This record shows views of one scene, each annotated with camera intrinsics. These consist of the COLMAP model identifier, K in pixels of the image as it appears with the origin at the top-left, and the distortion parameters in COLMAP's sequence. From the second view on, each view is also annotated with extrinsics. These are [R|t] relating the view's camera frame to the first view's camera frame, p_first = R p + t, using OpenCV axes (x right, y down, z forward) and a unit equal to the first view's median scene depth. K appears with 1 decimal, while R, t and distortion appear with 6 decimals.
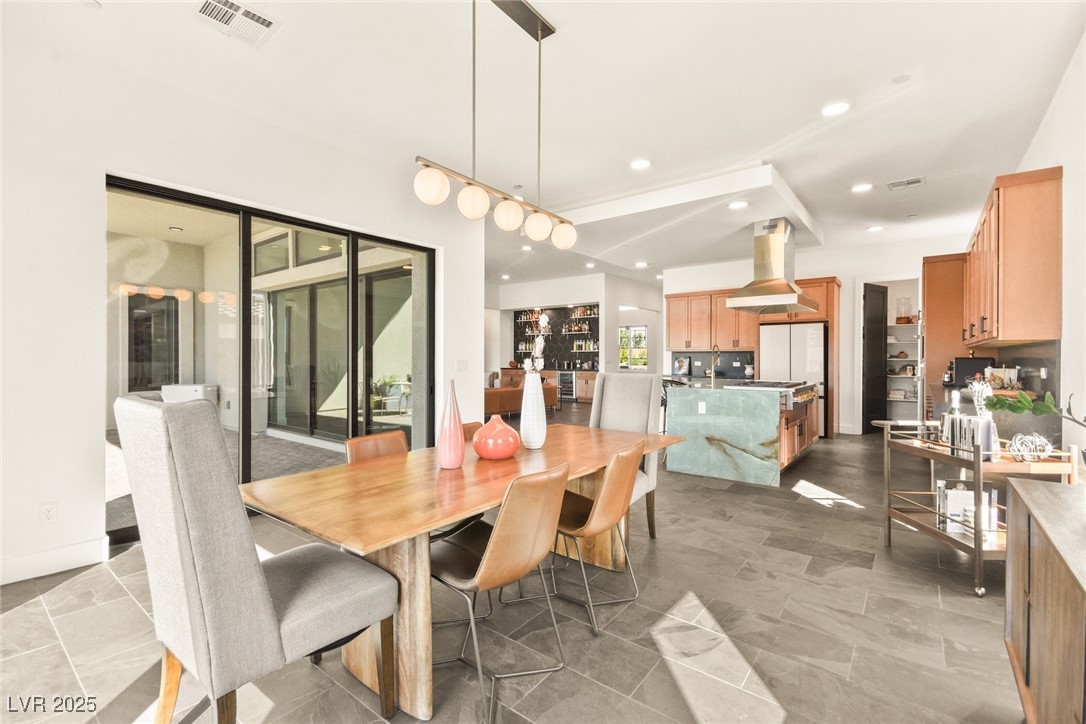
lens RADIAL K [[476.9, 0, 540.1], [0, 476.9, 362.1], [0, 0, 1]] dist [0.005172, 0.000470]
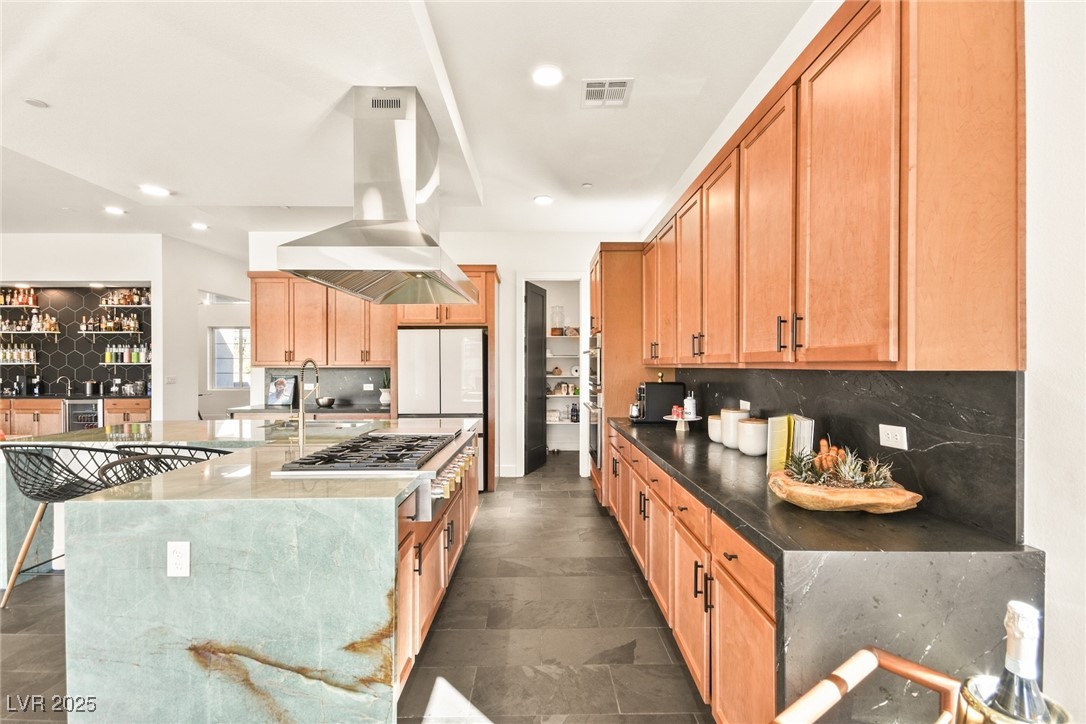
lens RADIAL K [[471.7, 0, 542.1], [0, 471.7, 366.0], [0, 0, 1]] dist [0.035953, -0.016264]
pose [[0.779604, -0.002448, 0.626268, 0.123516], [0.008691, 0.999938, -0.006910, -0.012178], [-0.626213, 0.010830, 0.779577, 0.220085]]
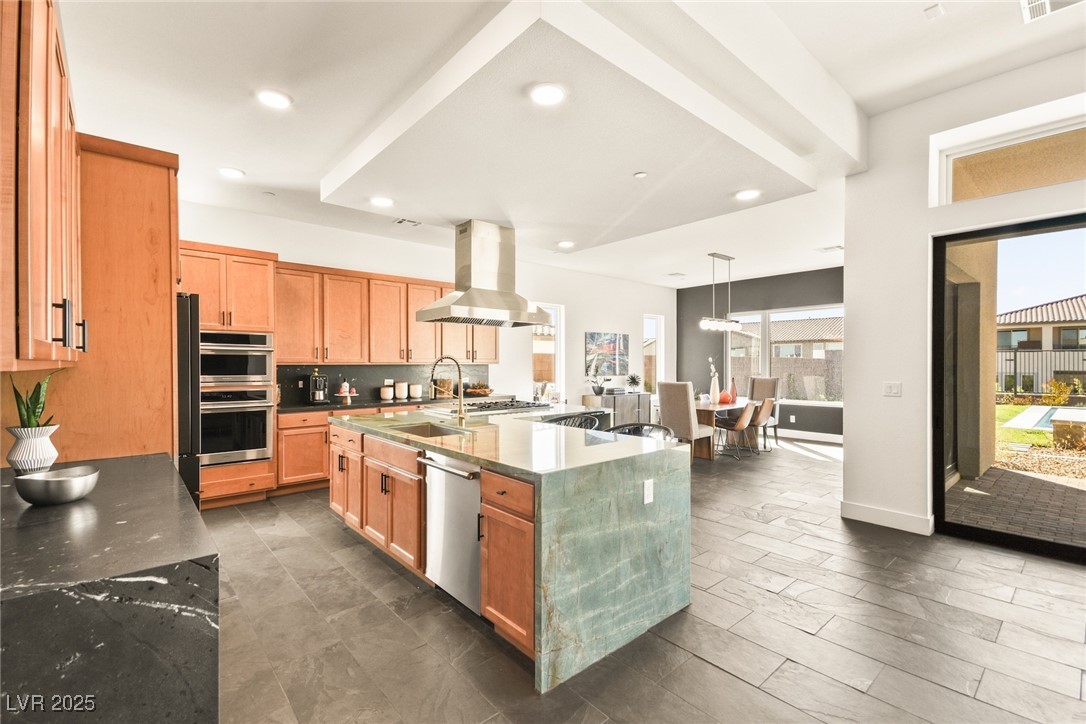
lens RADIAL K [[471.7, 0, 542.1], [0, 471.7, 366.0], [0, 0, 1]] dist [0.035953, -0.016264]
pose [[-0.982736, -0.002157, 0.185003, 0.091753], [0.000822, 0.999871, 0.016024, -0.017896], [-0.185013, 0.015899, -0.982607, 0.762788]]
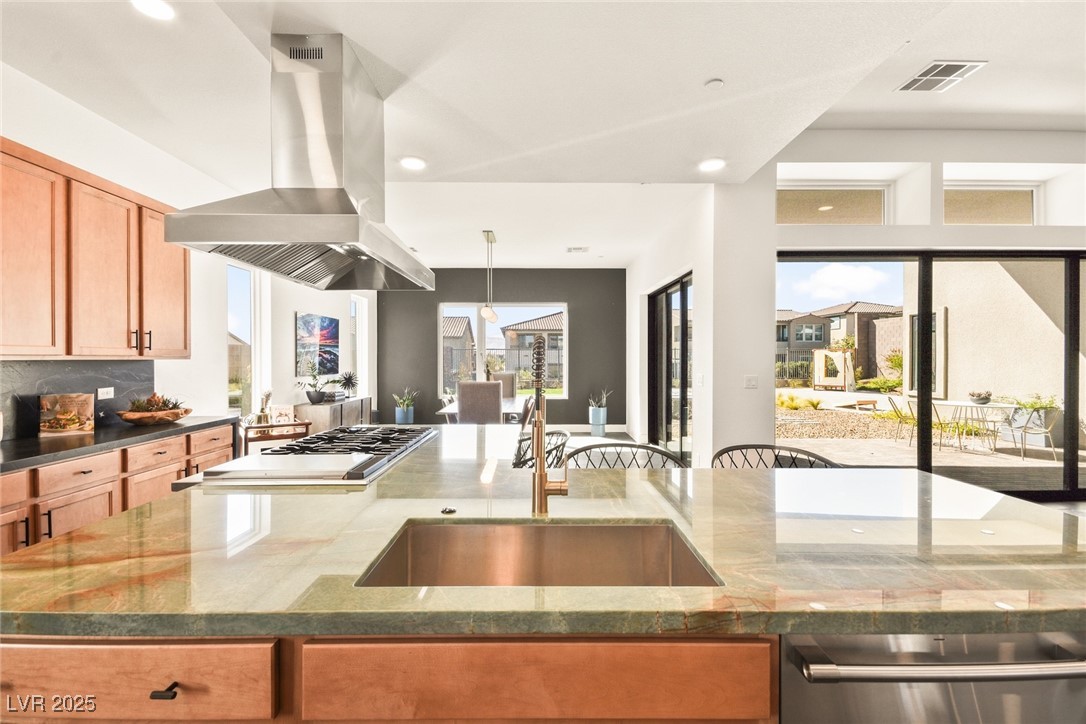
lens RADIAL K [[470.4, 0, 536.7], [0, 470.4, 360.0], [0, 0, 1]] dist [0.010160, -0.007019]
pose [[-0.785827, -0.000130, -0.618446, 0.250147], [-0.009351, 0.999888, 0.011671, -0.016111], [0.618376, 0.014955, -0.785740, 0.592604]]
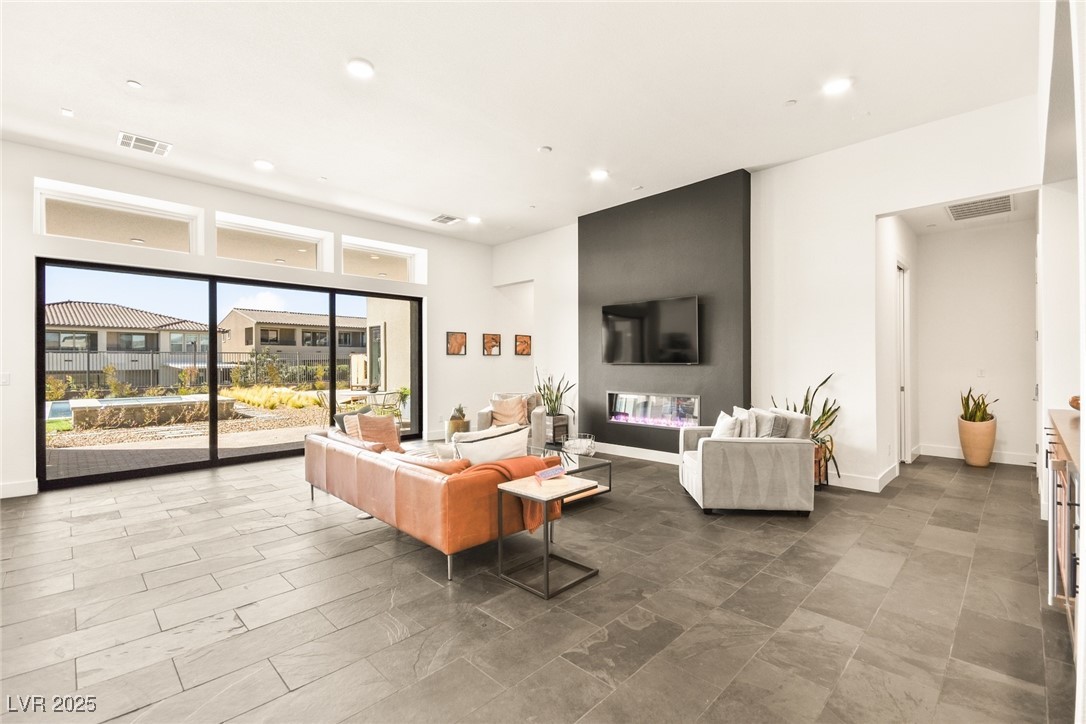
lens RADIAL K [[476.9, 0, 540.1], [0, 476.9, 362.1], [0, 0, 1]] dist [0.005172, 0.000470]
pose [[-0.119279, -0.001142, -0.992860, 0.230949], [-0.005693, 0.999984, -0.000466, -0.012745], [0.992844, 0.005597, -0.119284, 0.858086]]
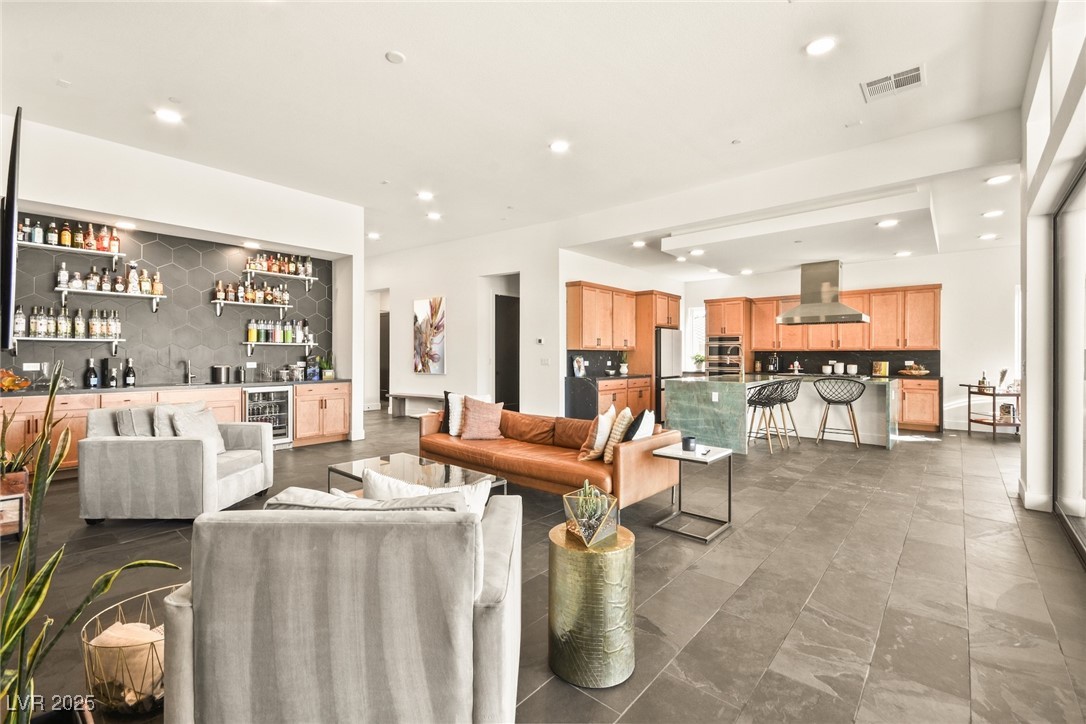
lens RADIAL K [[469.4, 0, 543.8], [0, 469.4, 357.3], [0, 0, 1]] dist [0.017699, -0.000192]
pose [[0.048400, -0.005778, 0.998811, -0.391832], [0.008885, 0.999946, 0.005354, -0.009676], [-0.998788, 0.008616, 0.048449, 0.722341]]
